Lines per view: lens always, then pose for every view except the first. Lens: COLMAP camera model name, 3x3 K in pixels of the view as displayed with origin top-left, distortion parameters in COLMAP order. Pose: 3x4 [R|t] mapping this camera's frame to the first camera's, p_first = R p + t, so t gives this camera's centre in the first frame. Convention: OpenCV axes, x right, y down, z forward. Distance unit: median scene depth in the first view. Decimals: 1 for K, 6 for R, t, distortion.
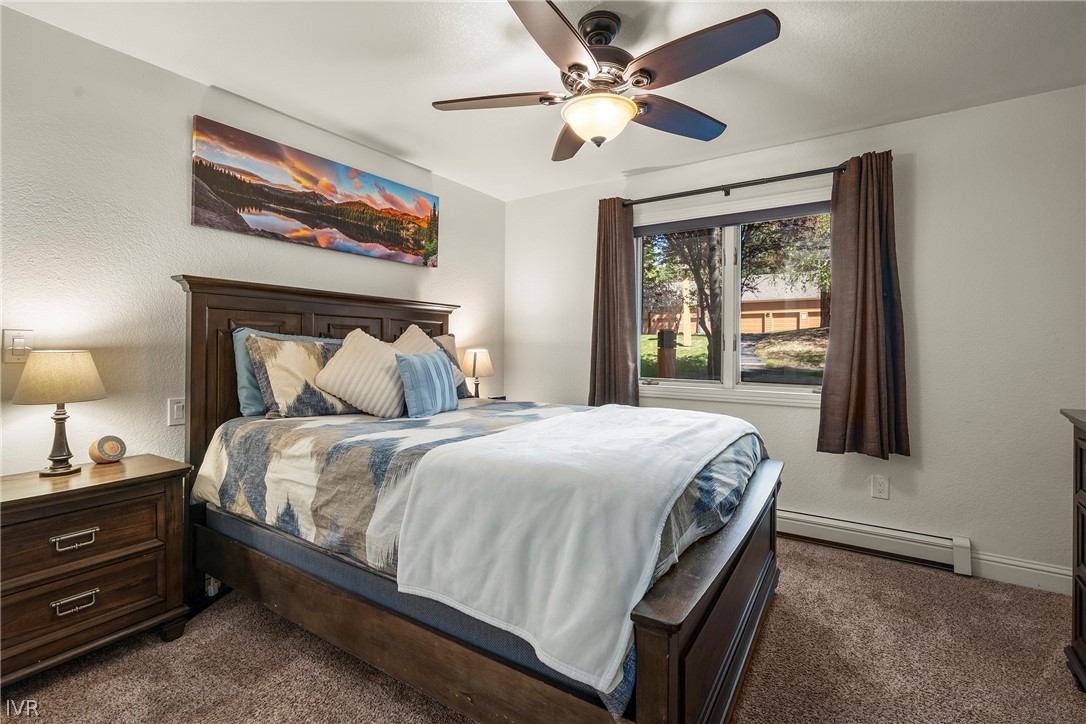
lens RADIAL K [[481.4, 0, 513.0], [0, 481.4, 351.2], [0, 0, 1]] dist [0.000186, -0.000179]
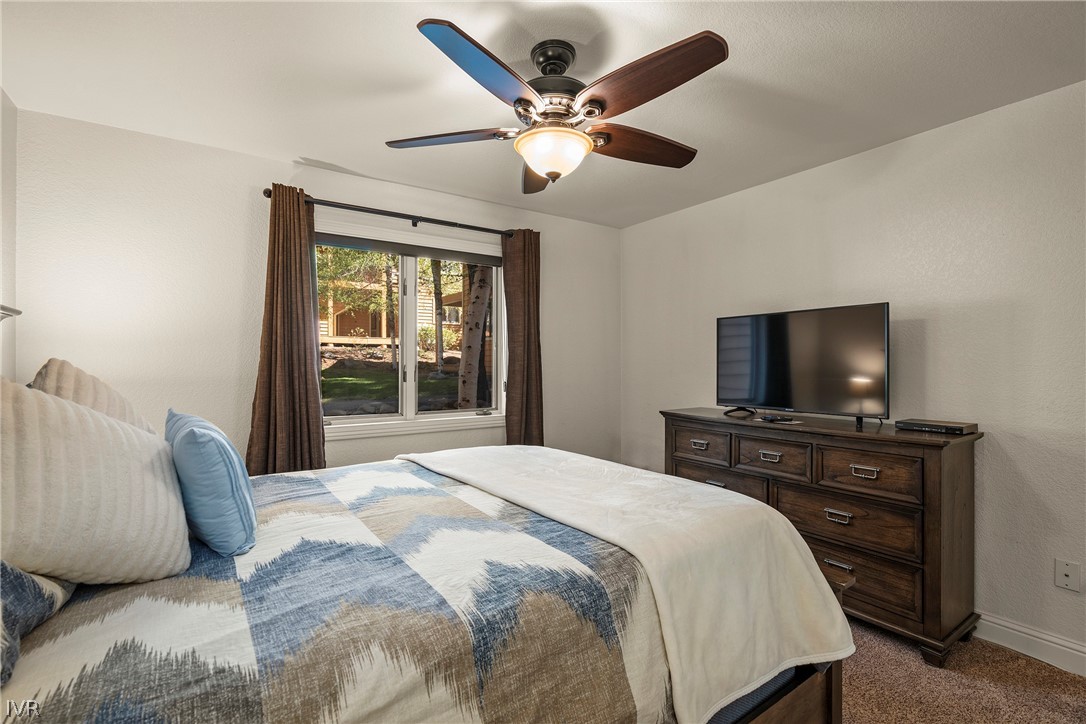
lens RADIAL K [[503.7, 0, 532.9], [0, 503.7, 364.2], [0, 0, 1]] dist [-0.002563, 0.000461]
pose [[0.353709, -0.016581, 0.935209, -0.486977], [0.016080, 0.999803, 0.011645, -0.049495], [-0.935217, 0.010919, 0.353906, 0.437450]]
